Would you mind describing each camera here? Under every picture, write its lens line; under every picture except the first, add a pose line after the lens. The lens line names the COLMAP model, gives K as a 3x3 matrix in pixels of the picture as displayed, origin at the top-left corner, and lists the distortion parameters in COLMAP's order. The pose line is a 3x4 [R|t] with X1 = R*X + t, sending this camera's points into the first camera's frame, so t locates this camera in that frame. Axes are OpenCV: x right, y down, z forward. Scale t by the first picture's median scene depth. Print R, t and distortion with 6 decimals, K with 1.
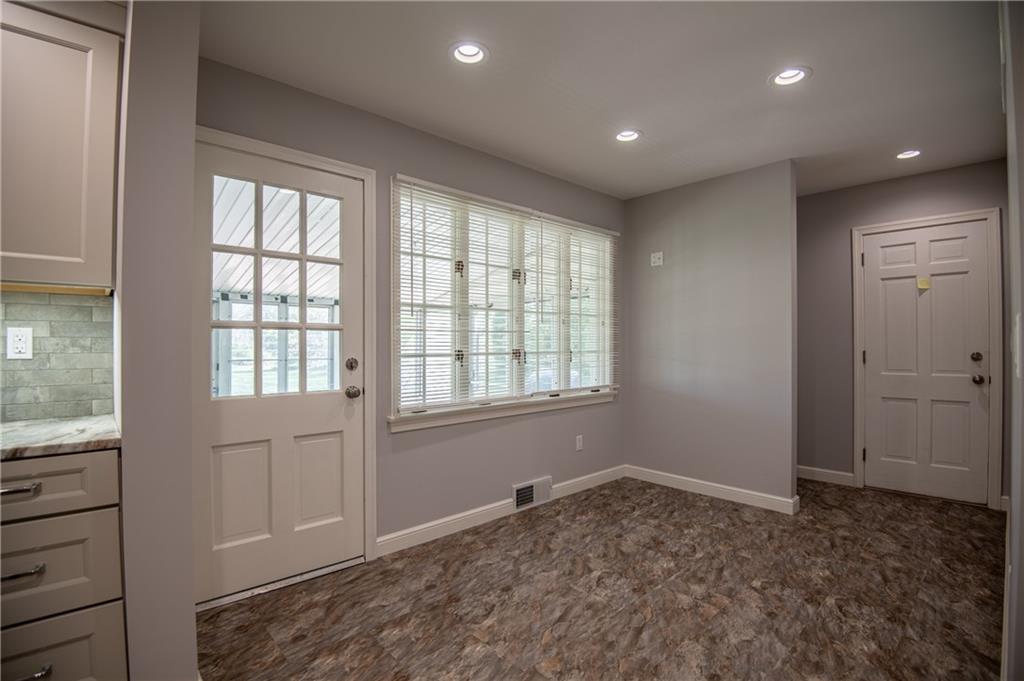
lens RADIAL K [[483.9, 0, 514.2], [0, 483.9, 345.1], [0, 0, 1]] dist [0.000656, -0.027808]
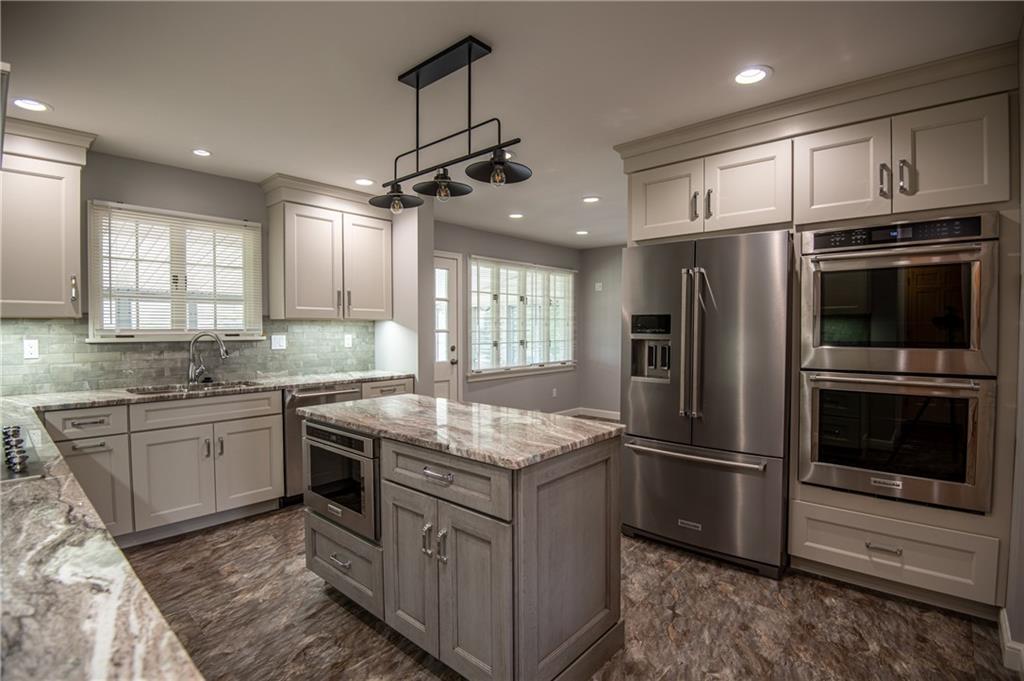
lens RADIAL K [[483.9, 0, 514.2], [0, 483.9, 345.1], [0, 0, 1]] dist [0.000656, -0.027808]
pose [[0.995715, -0.004853, 0.092352, -0.188625], [0.001956, 0.999504, 0.031442, -0.028989], [-0.092458, -0.031127, 0.995230, -0.793083]]
